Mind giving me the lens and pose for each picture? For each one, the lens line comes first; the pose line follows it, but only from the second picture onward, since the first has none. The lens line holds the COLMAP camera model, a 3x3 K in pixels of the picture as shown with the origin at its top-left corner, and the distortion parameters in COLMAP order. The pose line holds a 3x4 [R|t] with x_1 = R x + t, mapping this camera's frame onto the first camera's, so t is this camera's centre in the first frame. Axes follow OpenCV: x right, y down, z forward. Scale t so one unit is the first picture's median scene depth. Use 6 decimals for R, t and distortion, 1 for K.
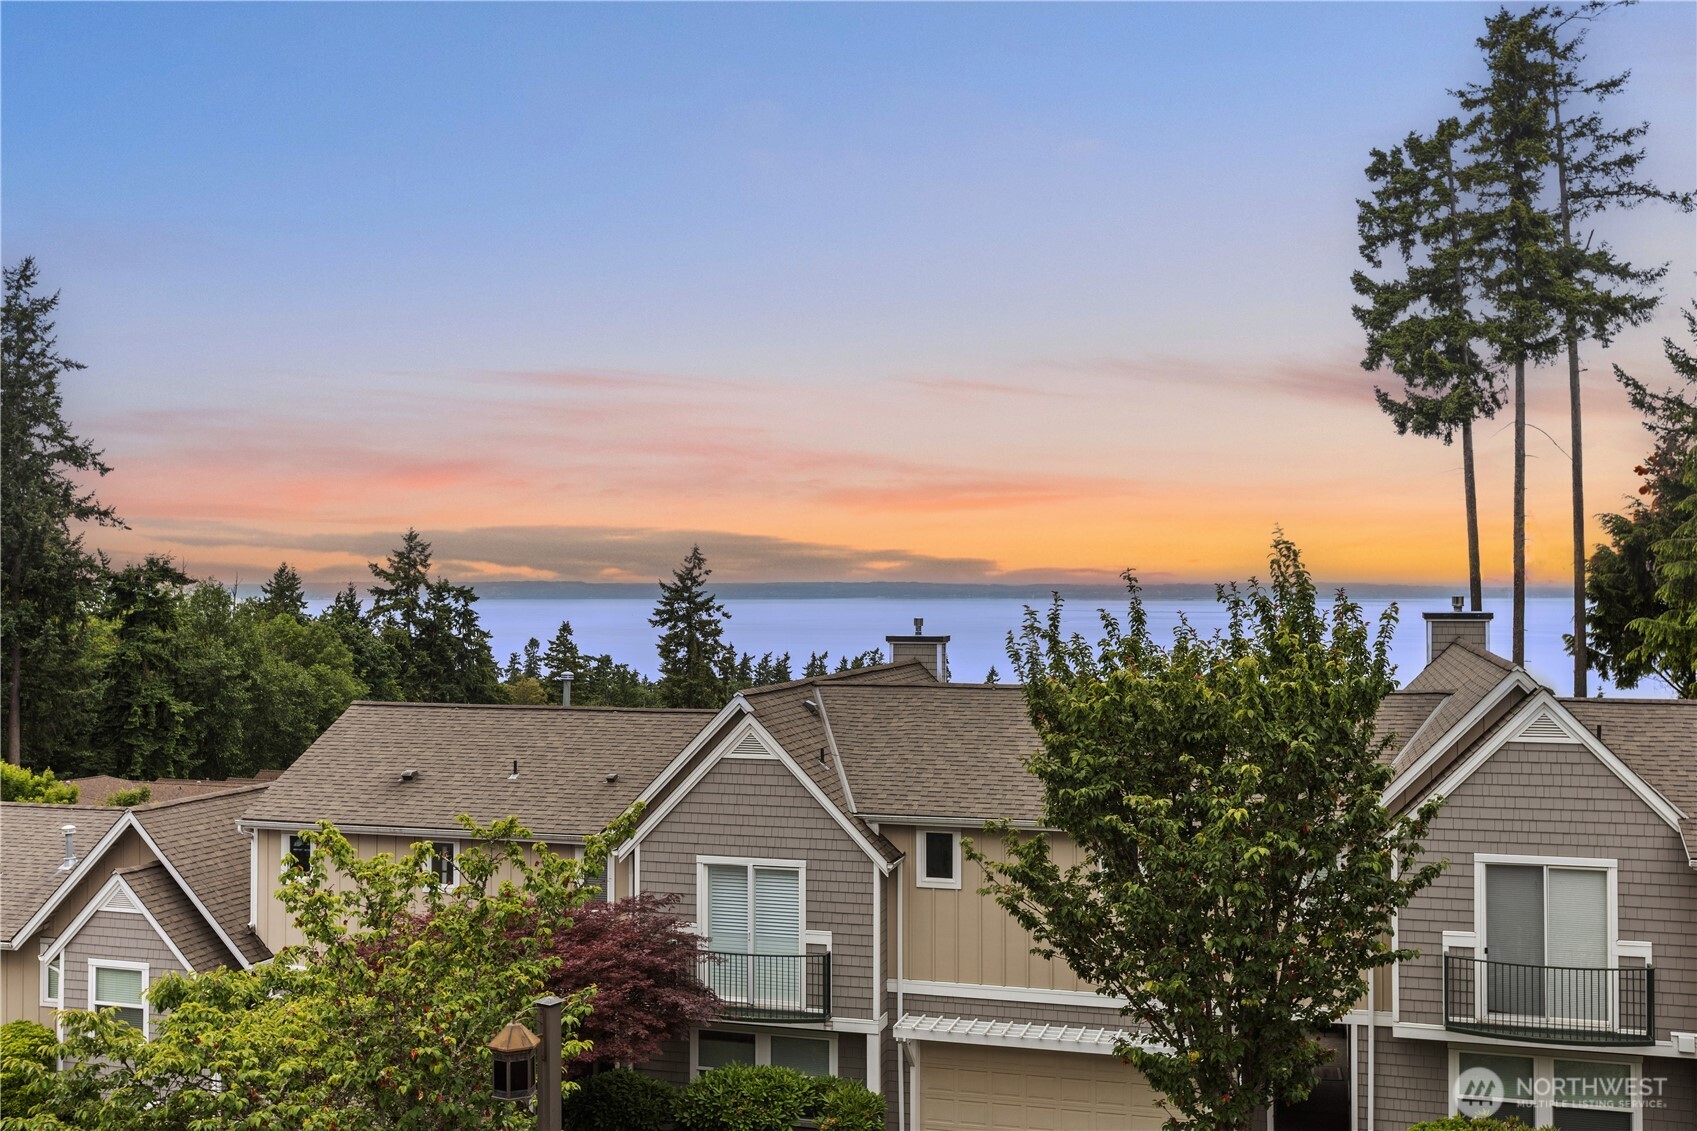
lens RADIAL K [[1635.6, 0, 856.1], [0, 1635.6, 547.5], [0, 0, 1]] dist [-0.018636, 0.000000]
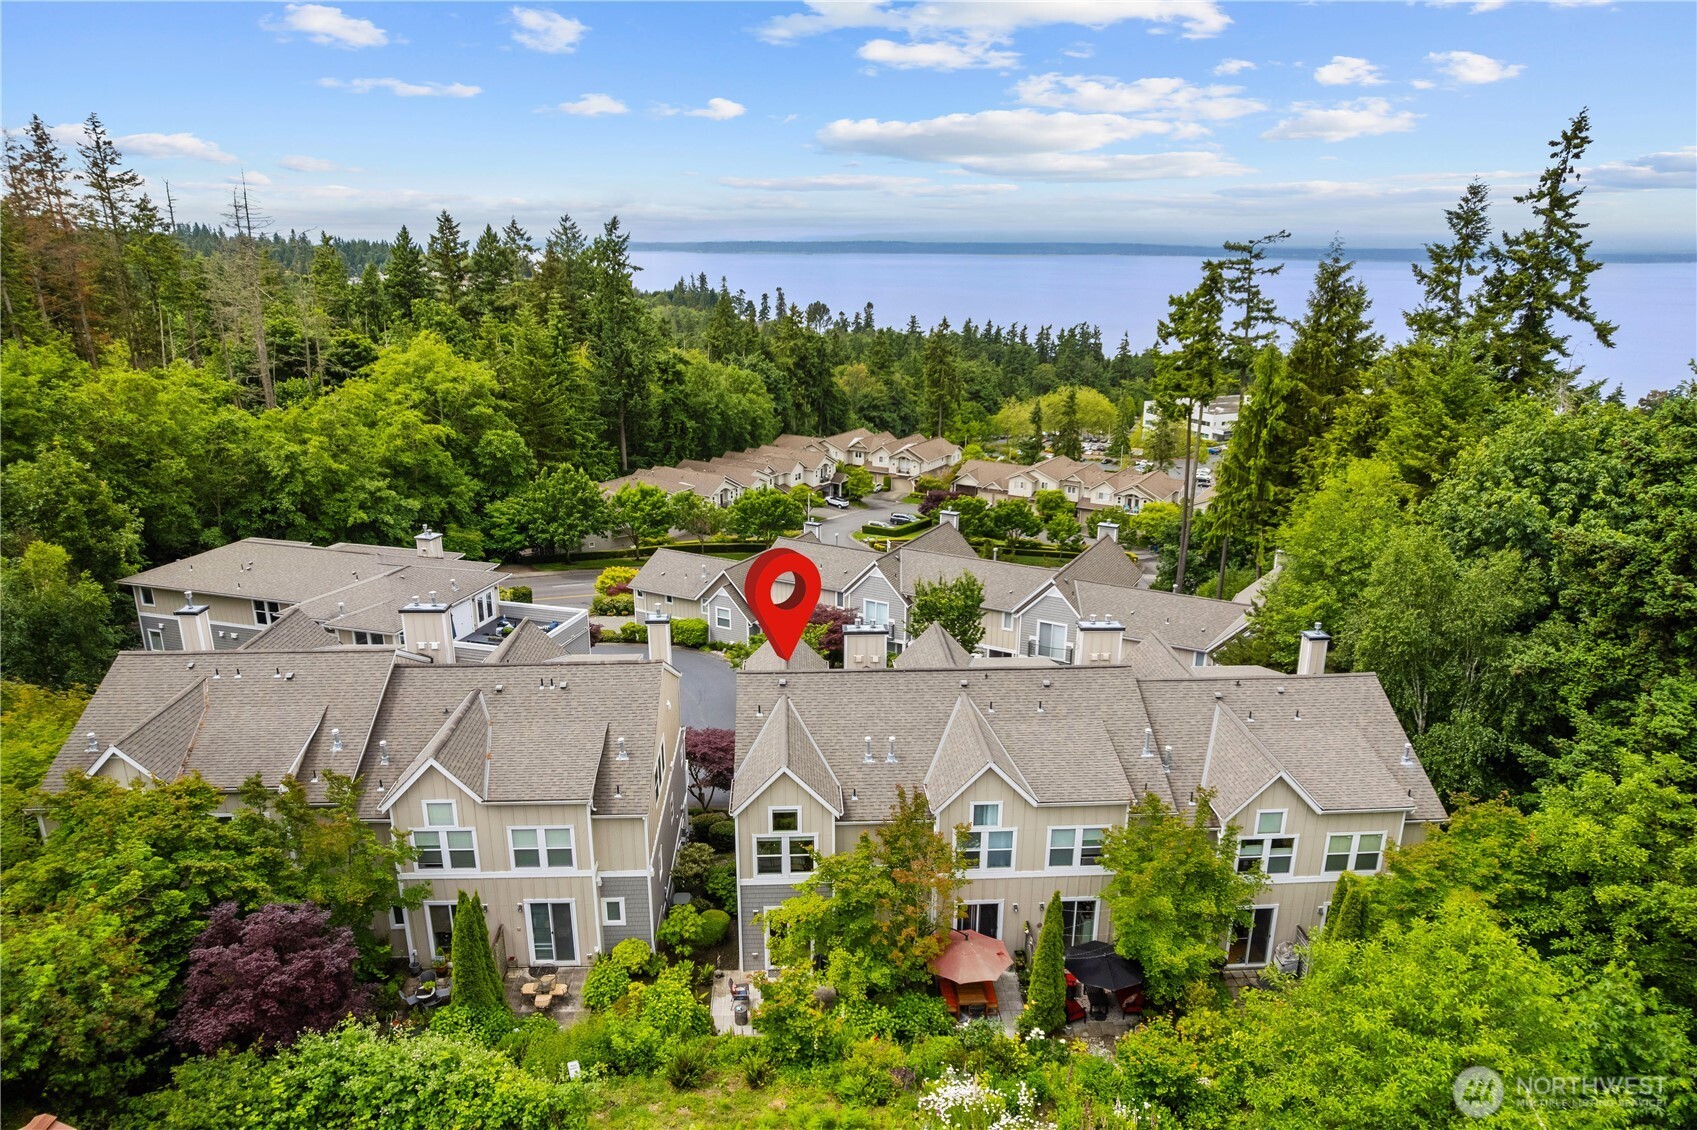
lens RADIAL K [[1078.9, 0, 848.7], [0, 1078.9, 571.1], [0, 0, 1]] dist [-0.041439, 0.026647]
pose [[0.976488, 0.067953, -0.204580, 0.297893], [-0.000943, 0.950354, 0.311168, -0.514902], [0.215569, -0.303659, 0.928074, -1.065605]]
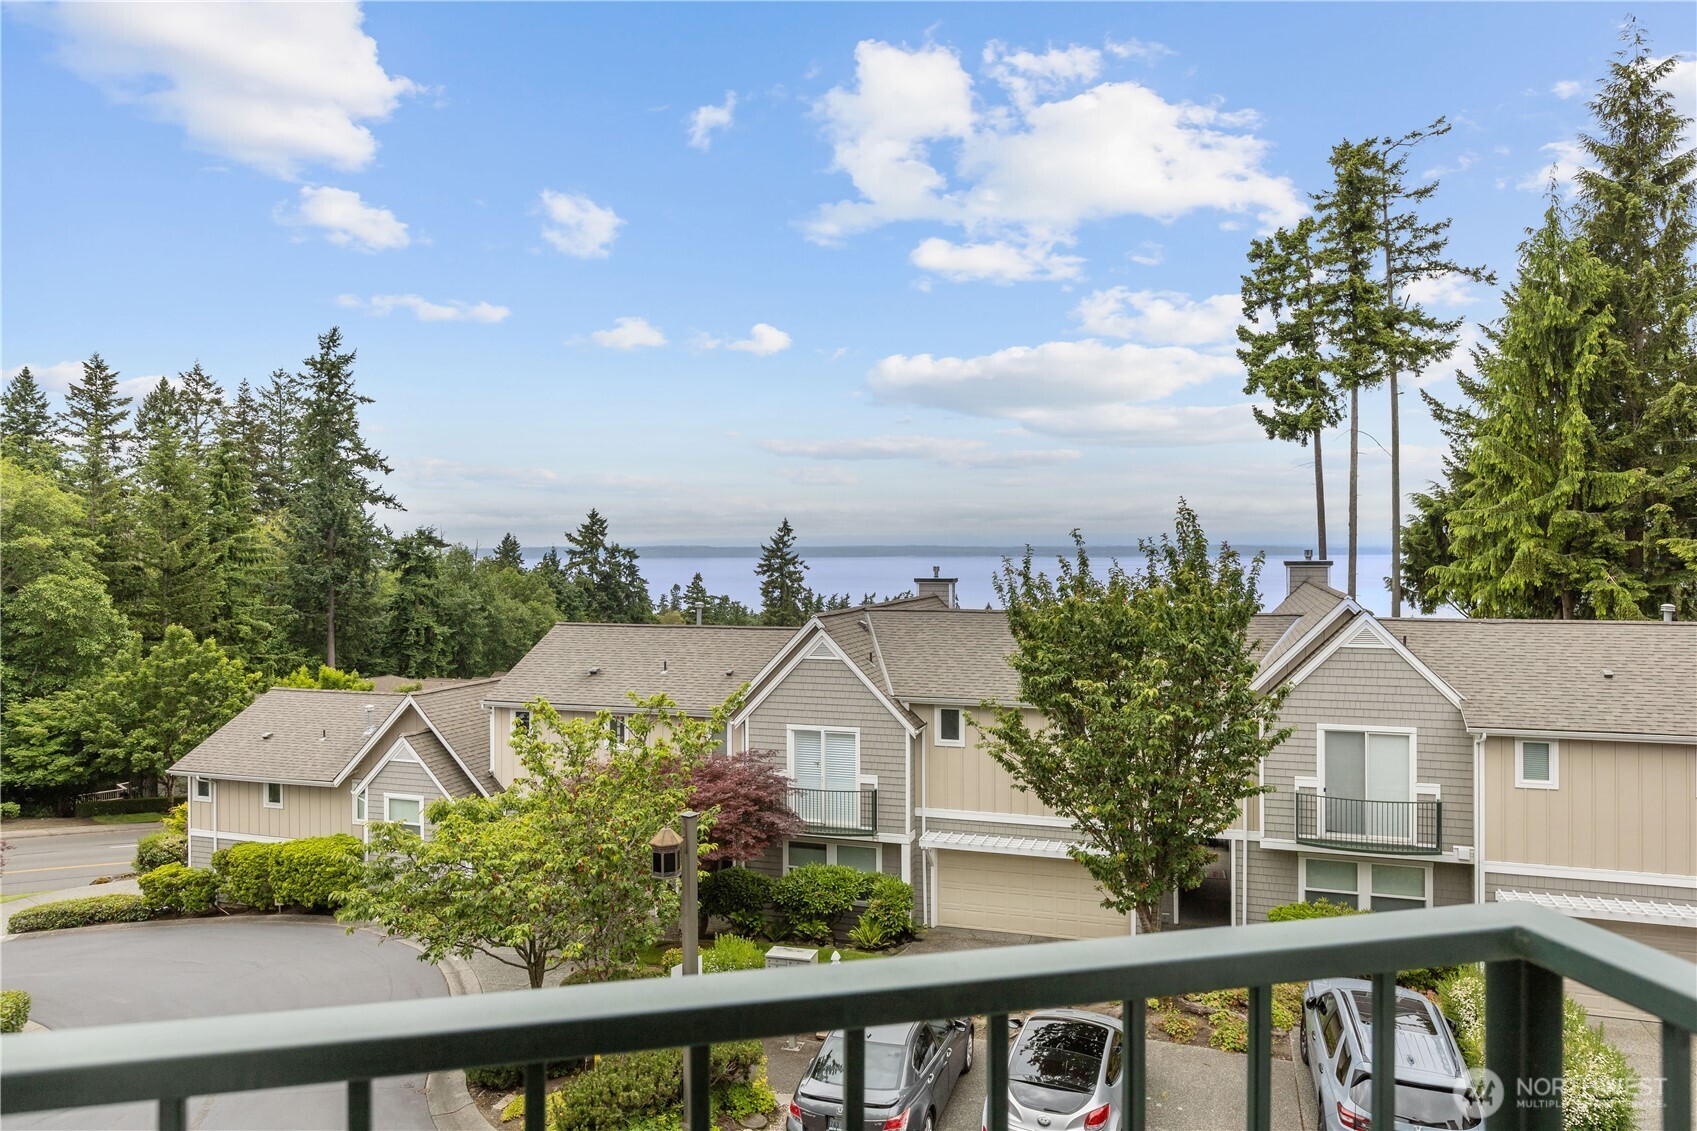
lens RADIAL K [[1117.6, 0, 850.5], [0, 1117.6, 554.5], [0, 0, 1]] dist [-0.006337, 0.006026]
pose [[0.999198, -0.002902, -0.039933, 0.001241], [0.004060, 0.999573, 0.028931, 0.003567], [0.039832, -0.029070, 0.998783, -0.007230]]
